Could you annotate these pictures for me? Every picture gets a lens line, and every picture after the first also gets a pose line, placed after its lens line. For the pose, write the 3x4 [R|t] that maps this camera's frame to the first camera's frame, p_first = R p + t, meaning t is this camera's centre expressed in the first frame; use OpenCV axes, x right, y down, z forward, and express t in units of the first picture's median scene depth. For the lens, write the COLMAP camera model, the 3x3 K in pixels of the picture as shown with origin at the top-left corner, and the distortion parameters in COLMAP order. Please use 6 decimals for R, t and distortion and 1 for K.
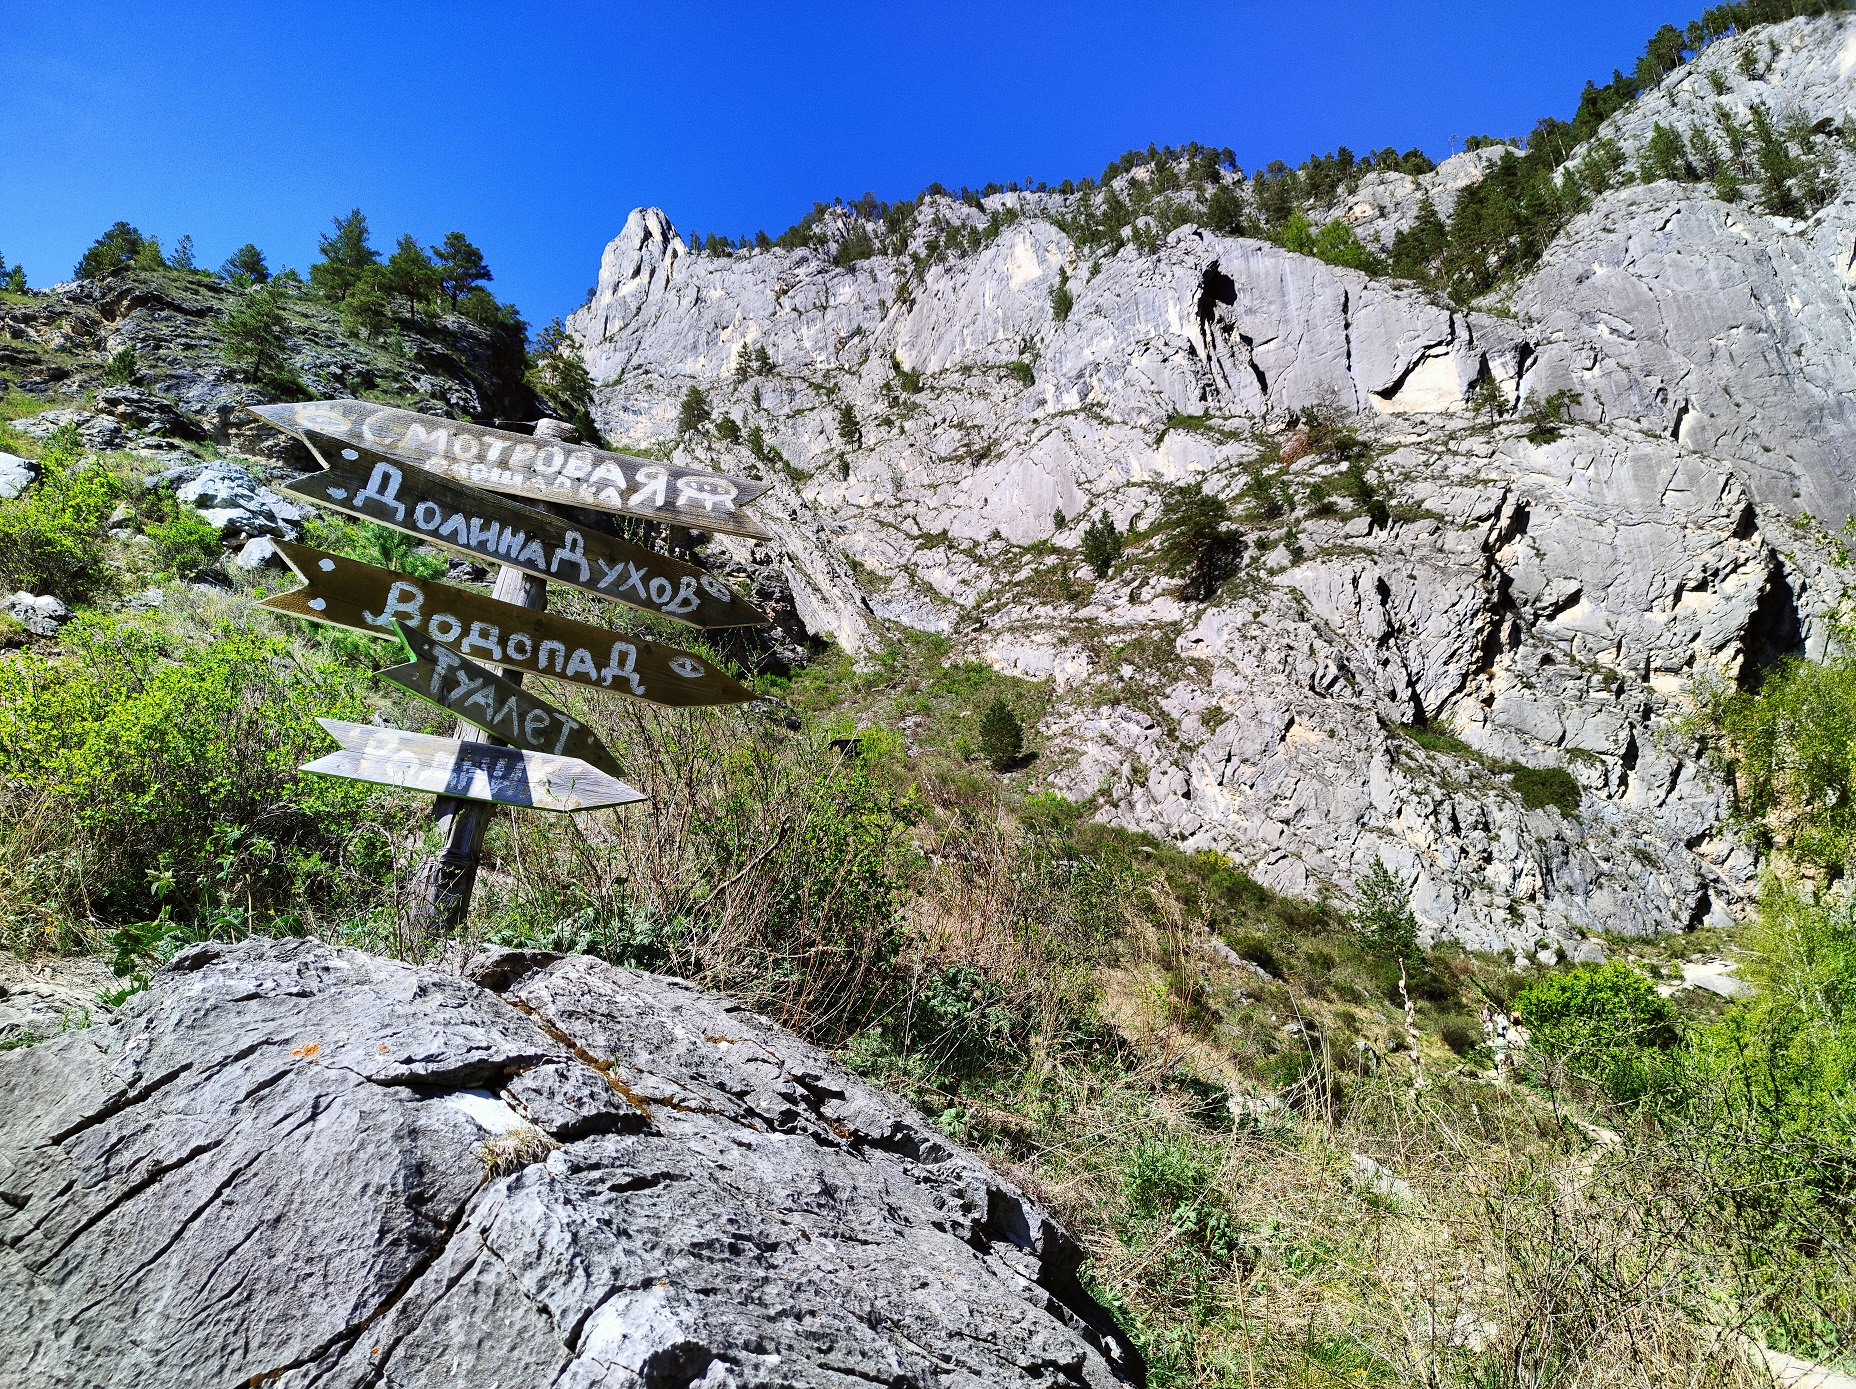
lens RADIAL K [[1418.1, 0, 925.0], [0, 1418.1, 667.0], [0, 0, 1]] dist [0.078717, -0.052390]
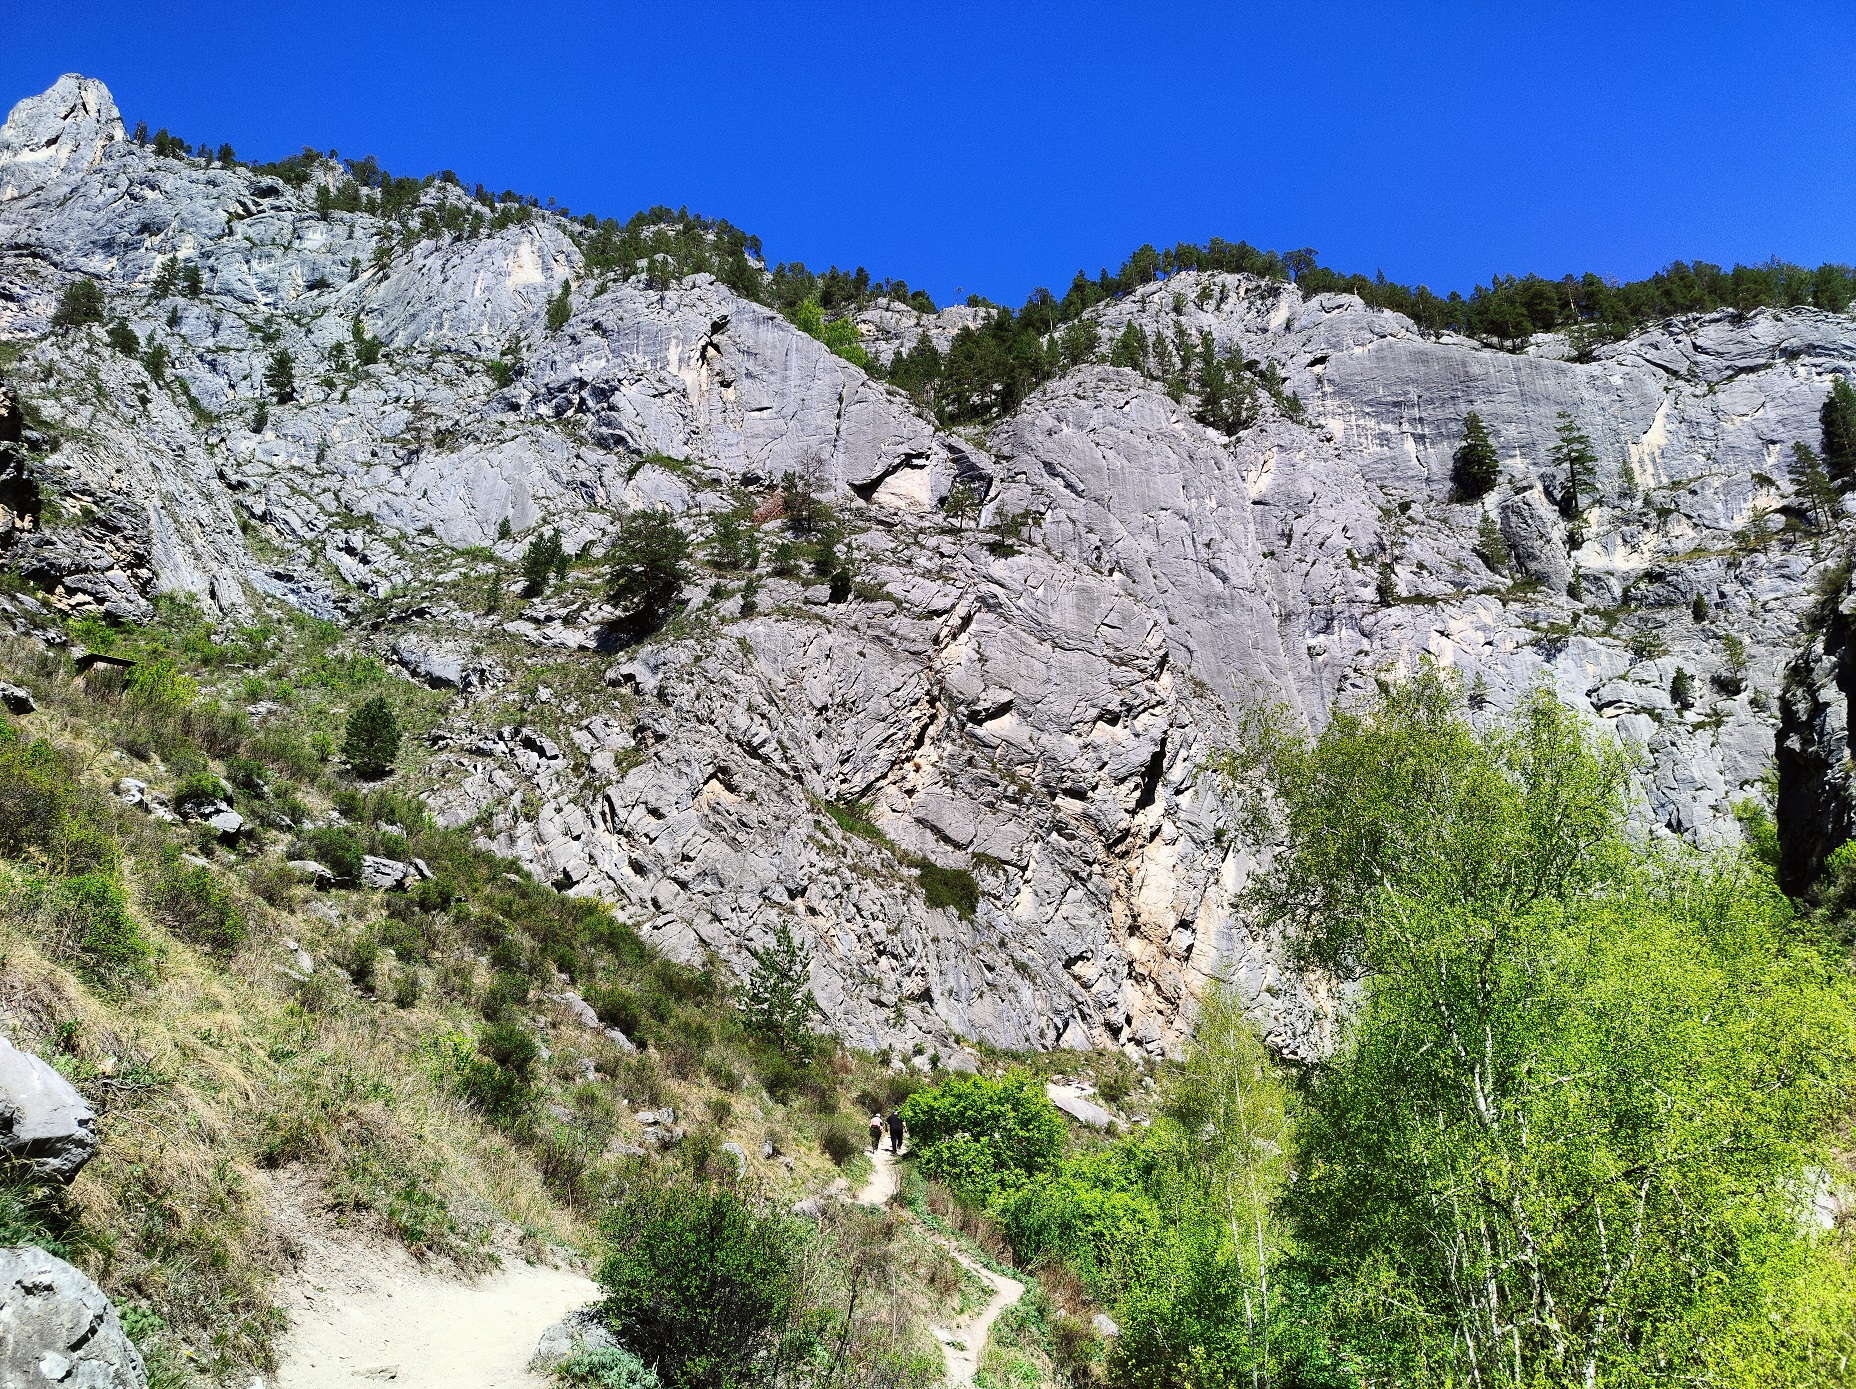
lens RADIAL K [[1374.8, 0, 928.0], [0, 1374.8, 694.5], [0, 0, 1]] dist [0.056570, -0.031606]
pose [[0.898588, 0.211358, 0.384535, 0.026707], [-0.192909, 0.977403, -0.086432, 0.029422], [-0.394114, 0.003487, 0.919055, 0.115045]]
